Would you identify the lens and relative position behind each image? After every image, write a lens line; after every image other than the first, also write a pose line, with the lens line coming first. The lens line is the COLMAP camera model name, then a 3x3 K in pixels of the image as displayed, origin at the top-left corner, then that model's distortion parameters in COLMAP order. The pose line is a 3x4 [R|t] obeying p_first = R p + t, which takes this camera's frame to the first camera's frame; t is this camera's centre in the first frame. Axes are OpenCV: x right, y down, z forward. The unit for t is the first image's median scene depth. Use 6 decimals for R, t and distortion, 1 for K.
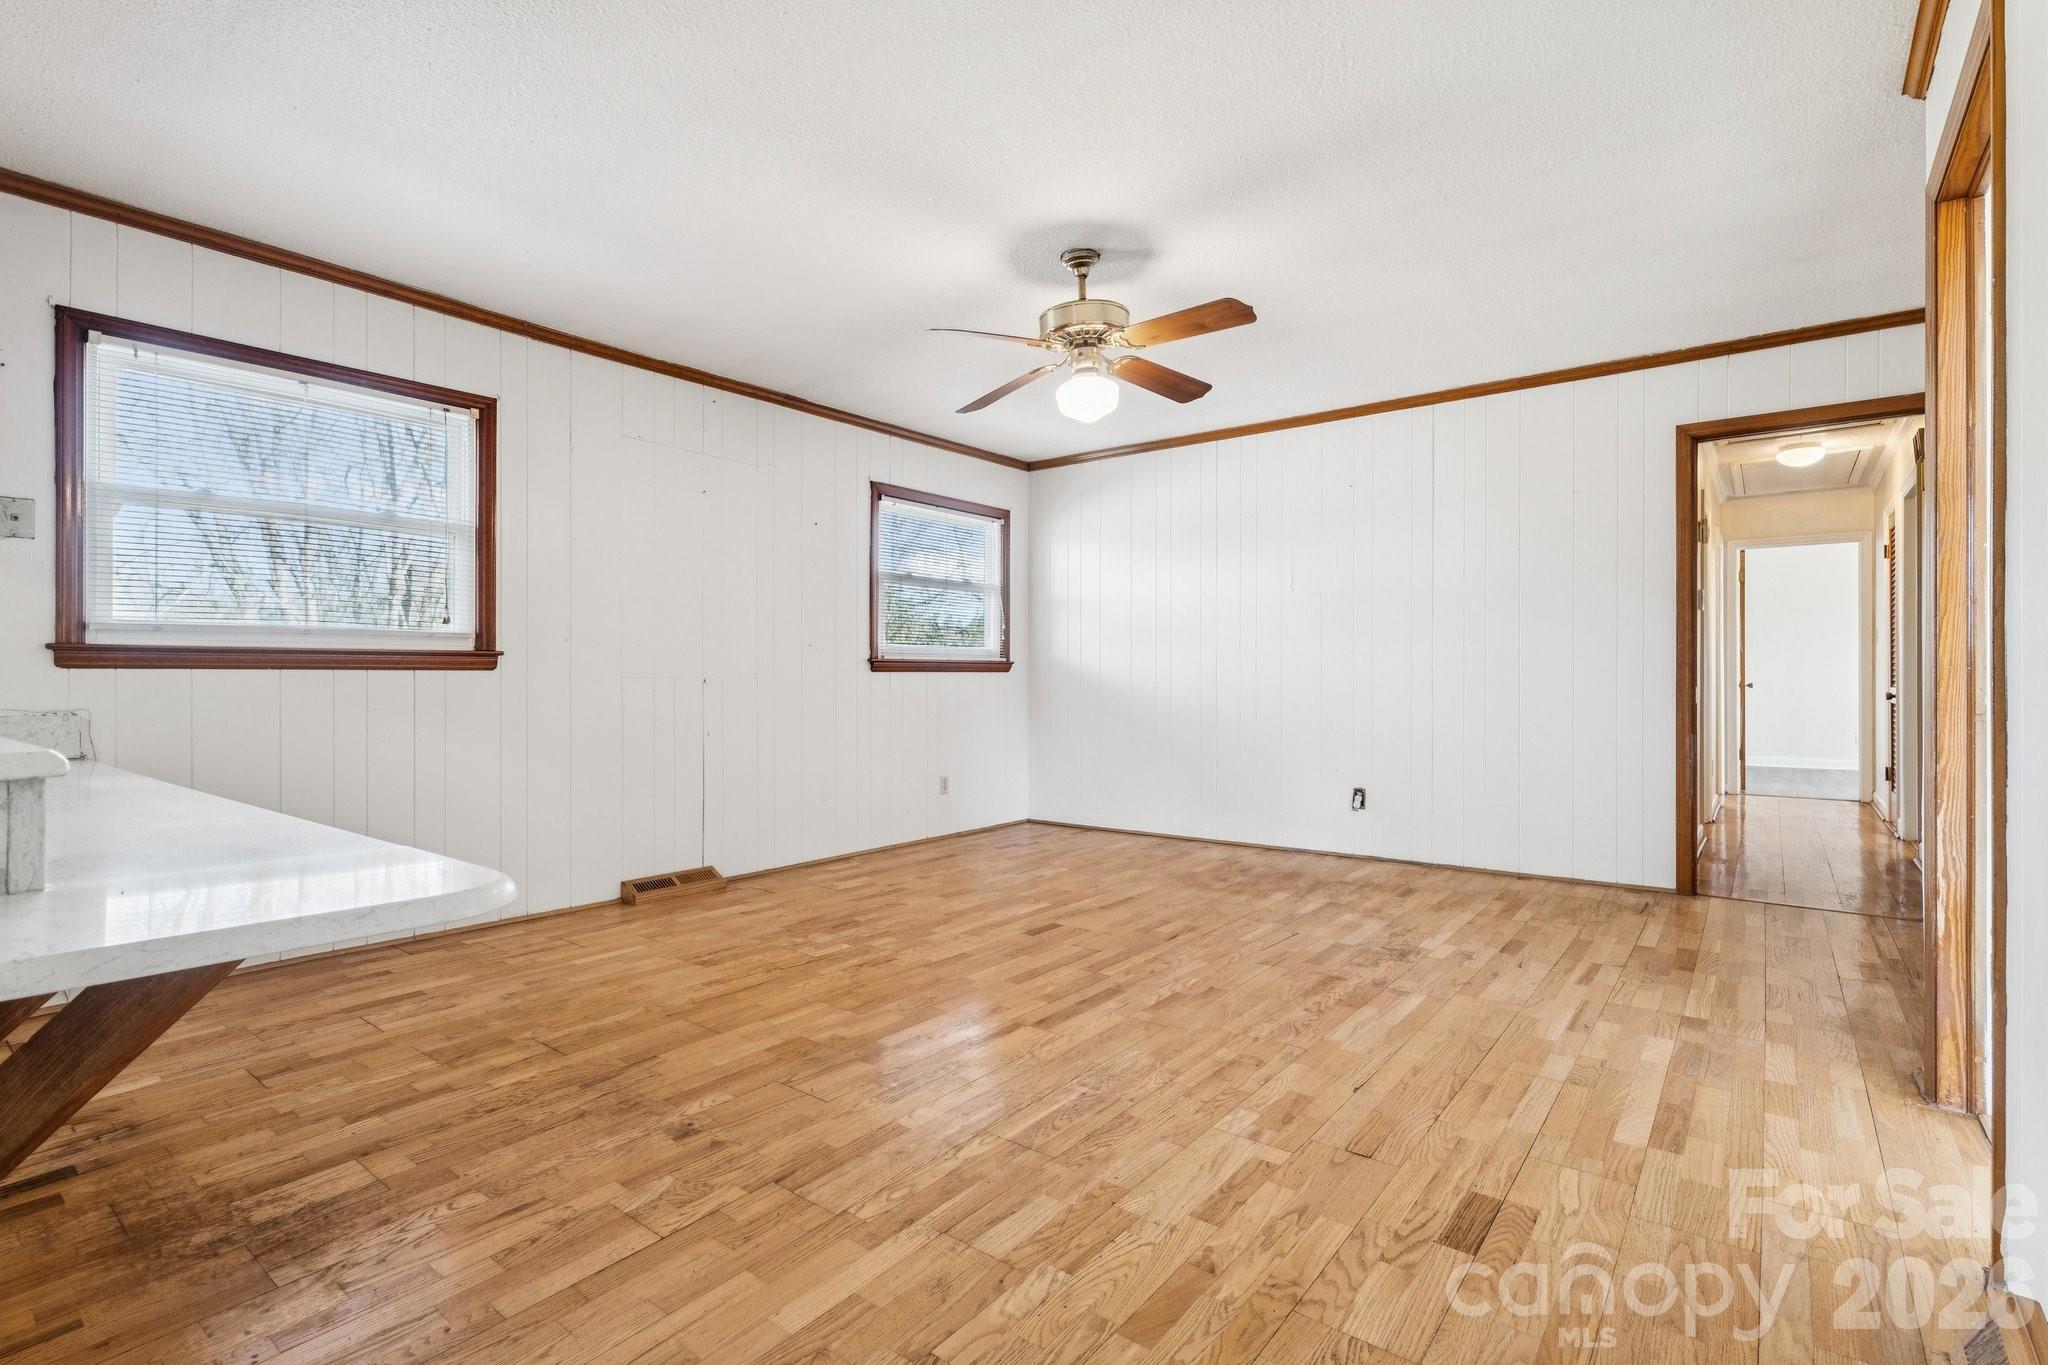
lens RADIAL K [[959.9, 0, 1016.4], [0, 959.9, 674.2], [0, 0, 1]] dist [0.001230, 0.001681]
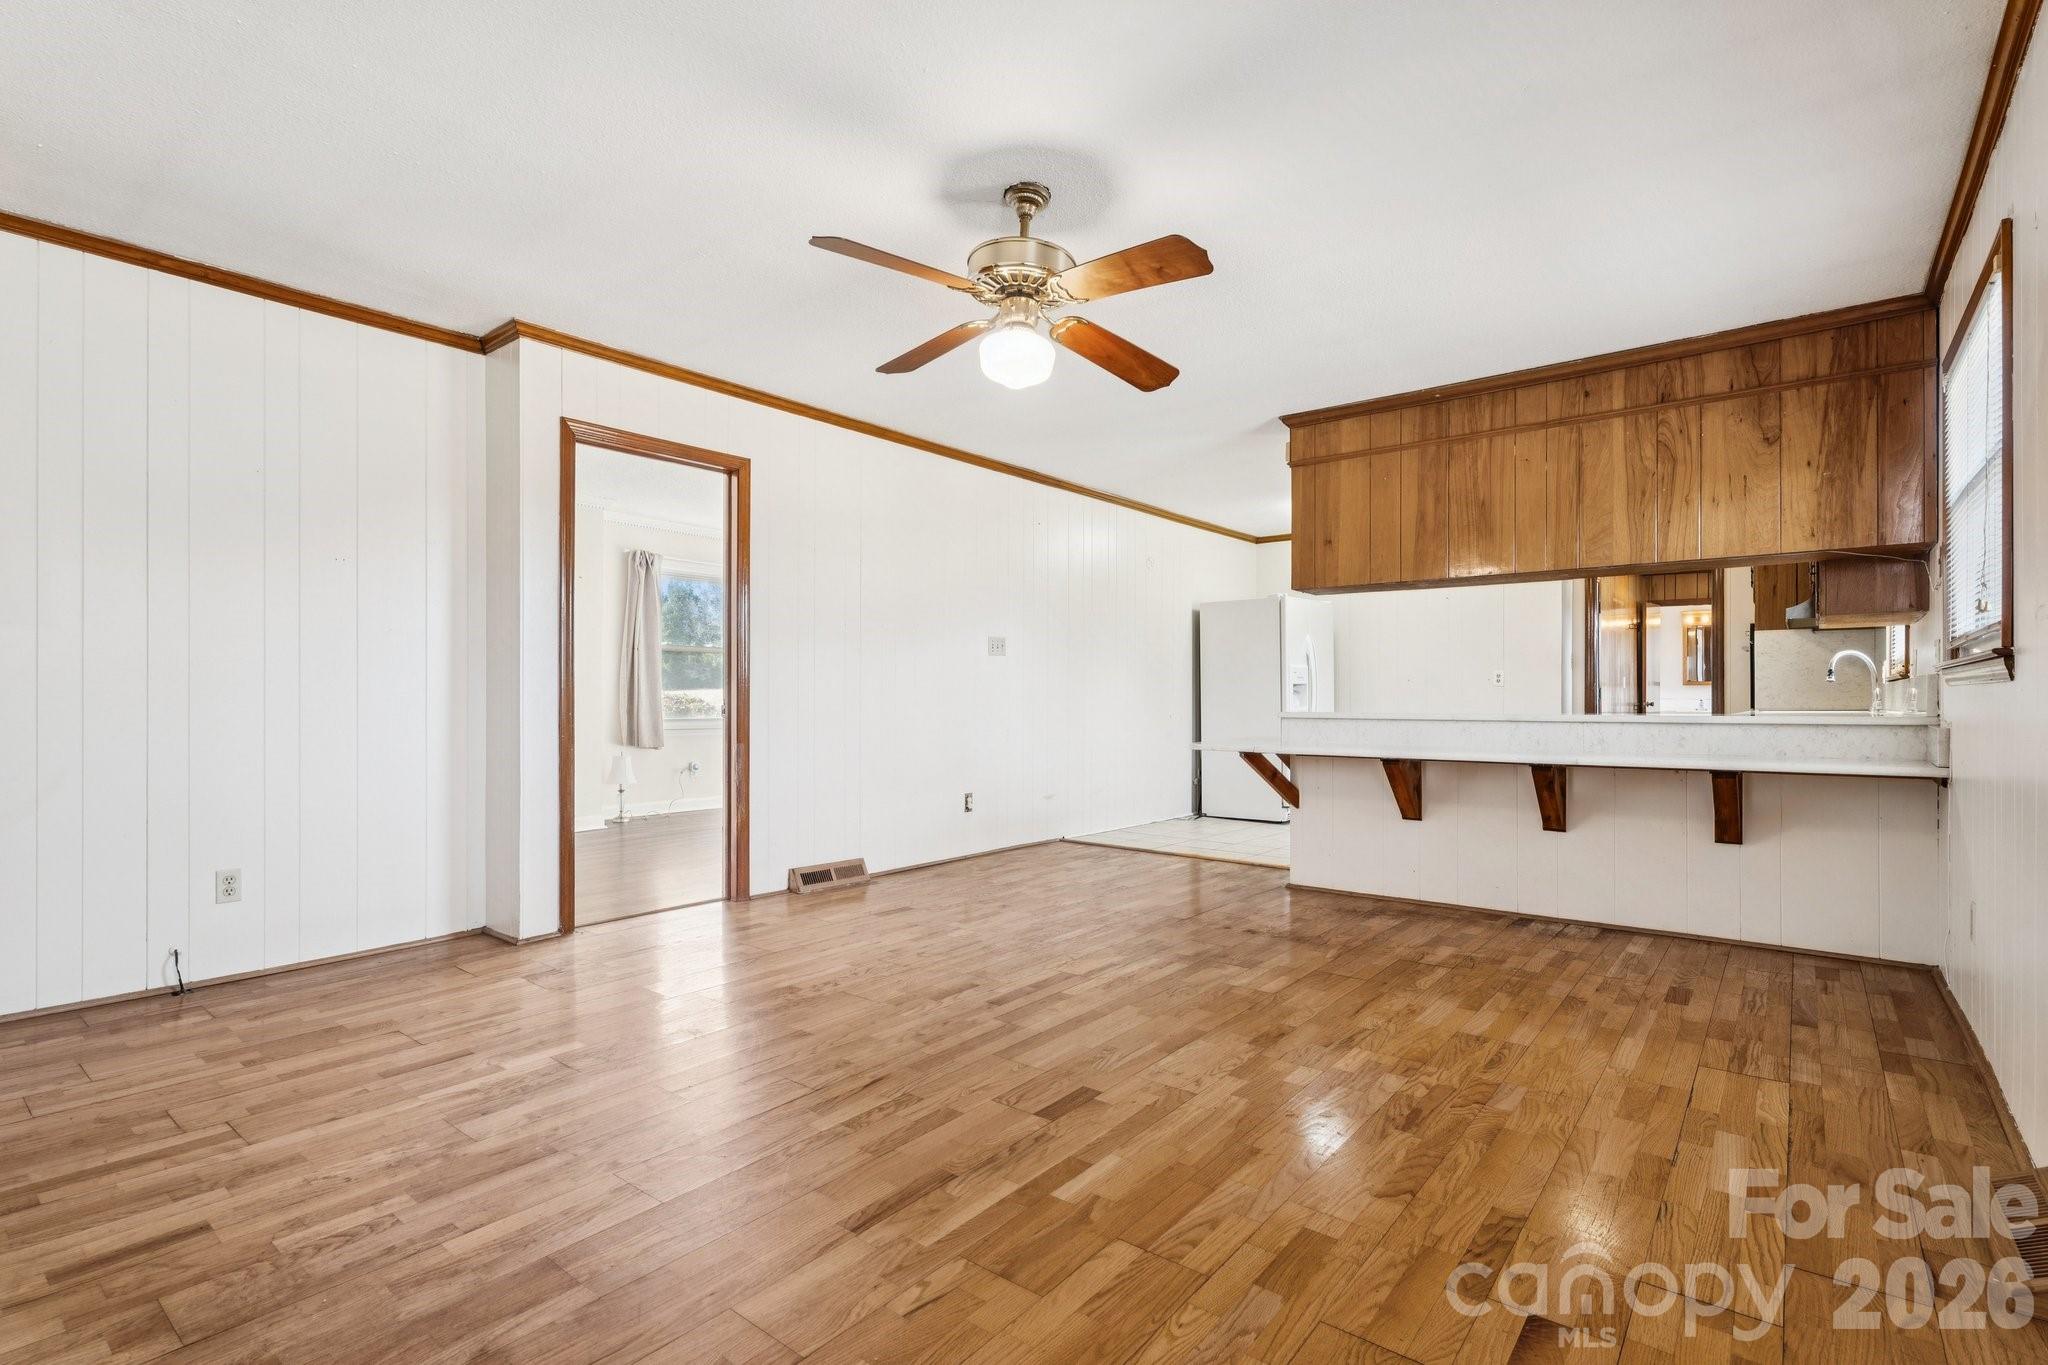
lens RADIAL K [[959.9, 0, 1029.8], [0, 959.9, 694.4], [0, 0, 1]] dist [0.001230, 0.001681]
pose [[-0.999993, 0.003363, 0.001894, 0.060934], [0.003347, 0.999962, -0.008106, 0.010388], [-0.001921, -0.008100, -0.999965, 1.947563]]
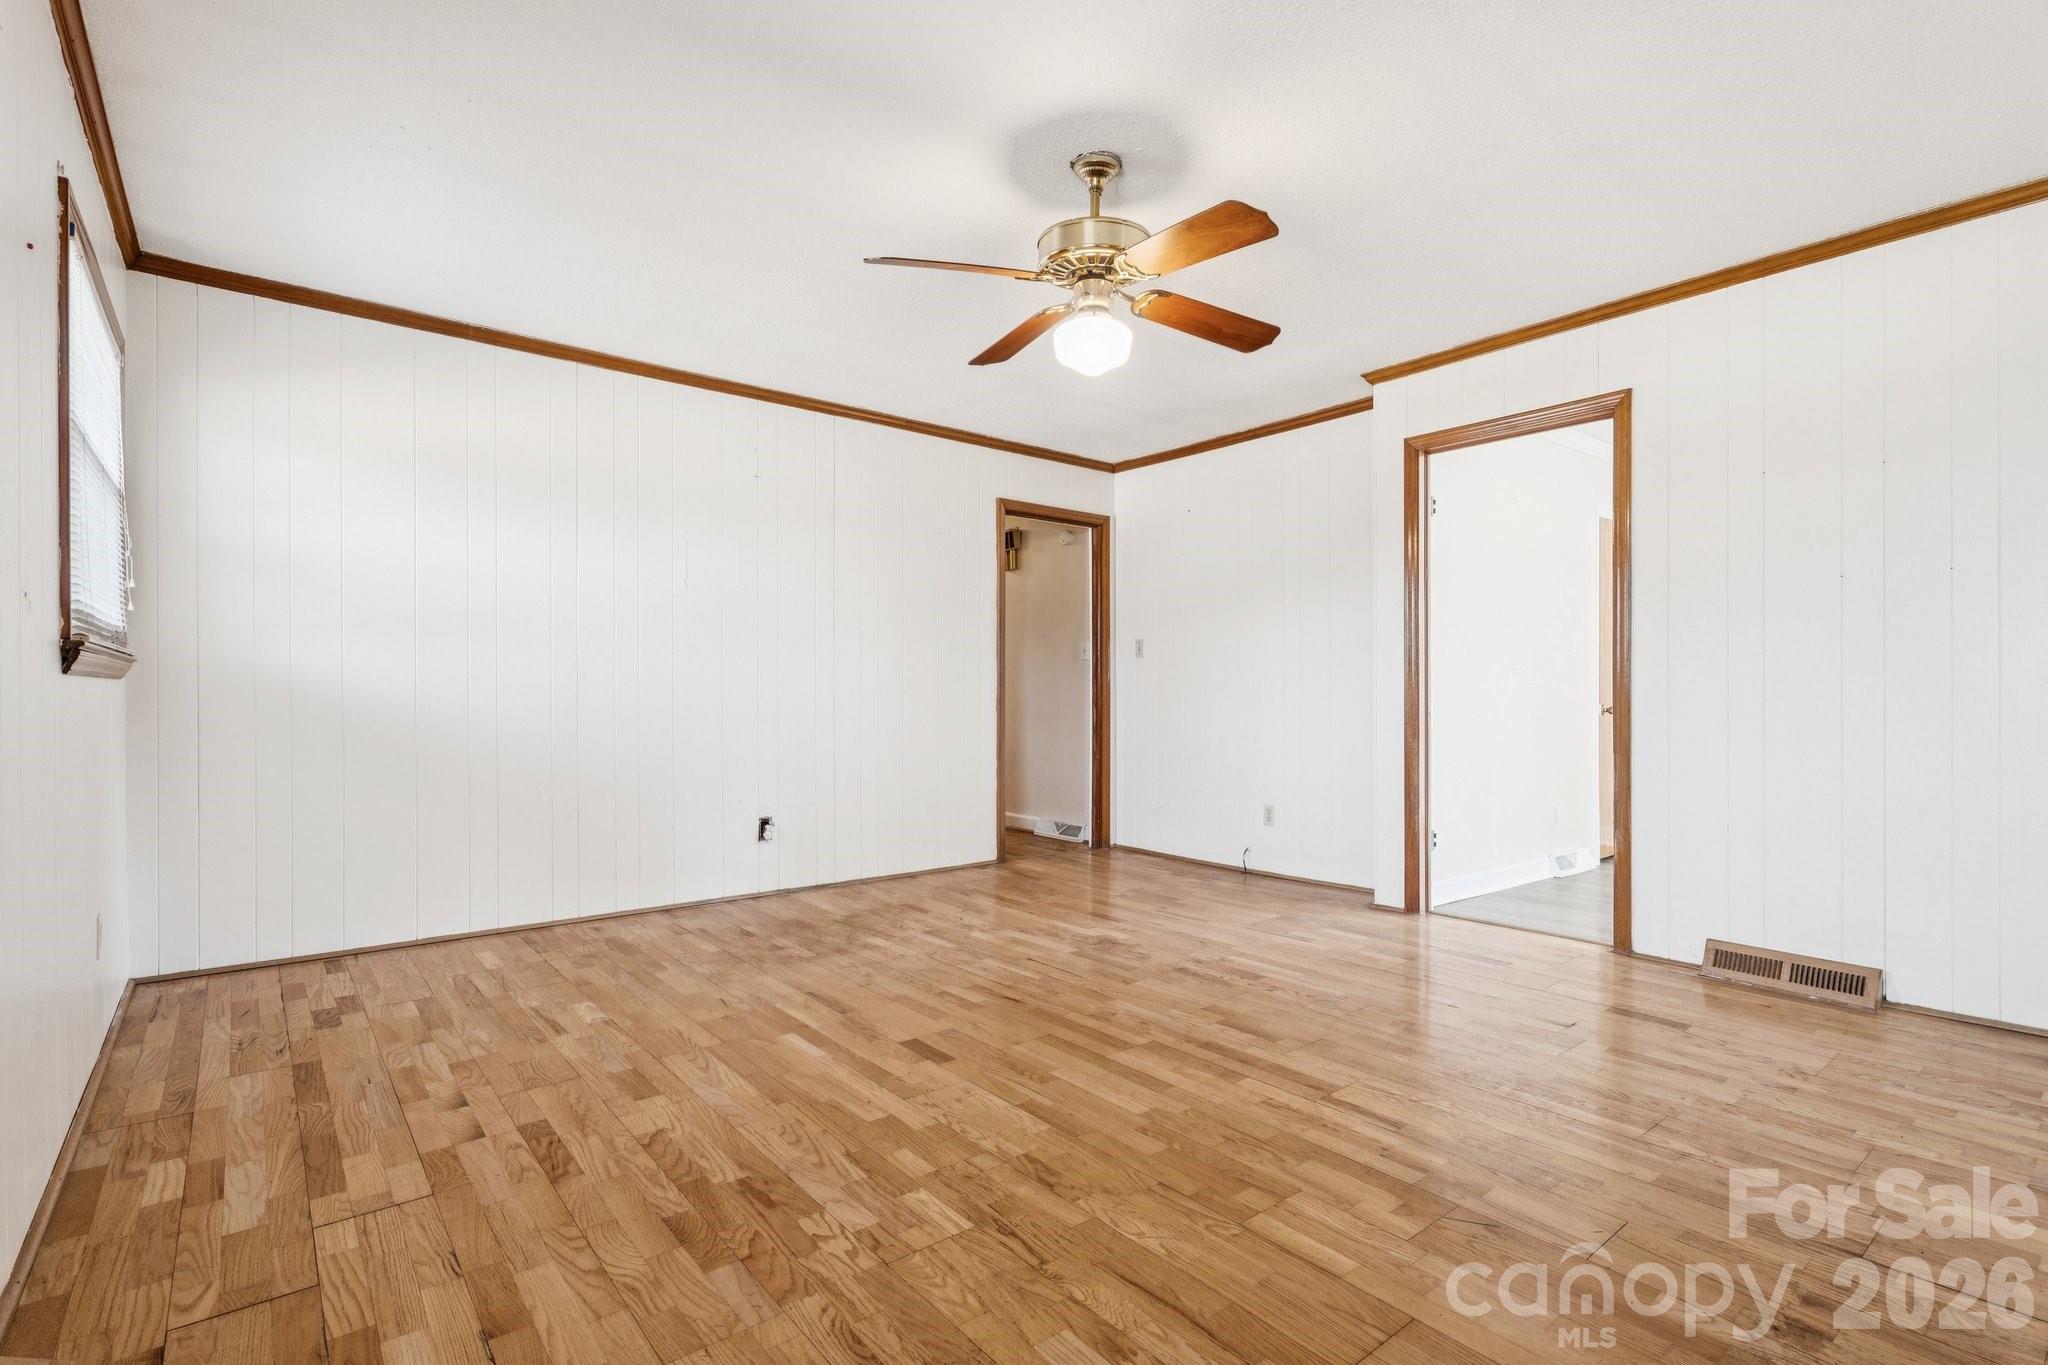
lens RADIAL K [[959.9, 0, 1029.0], [0, 959.9, 700.6], [0, 0, 1]] dist [0.001230, 0.001681]
pose [[0.214341, -0.001584, 0.976758, -0.772028], [-0.006638, 0.999973, 0.003078, 0.008627], [-0.976736, -0.007144, 0.214325, 0.937334]]
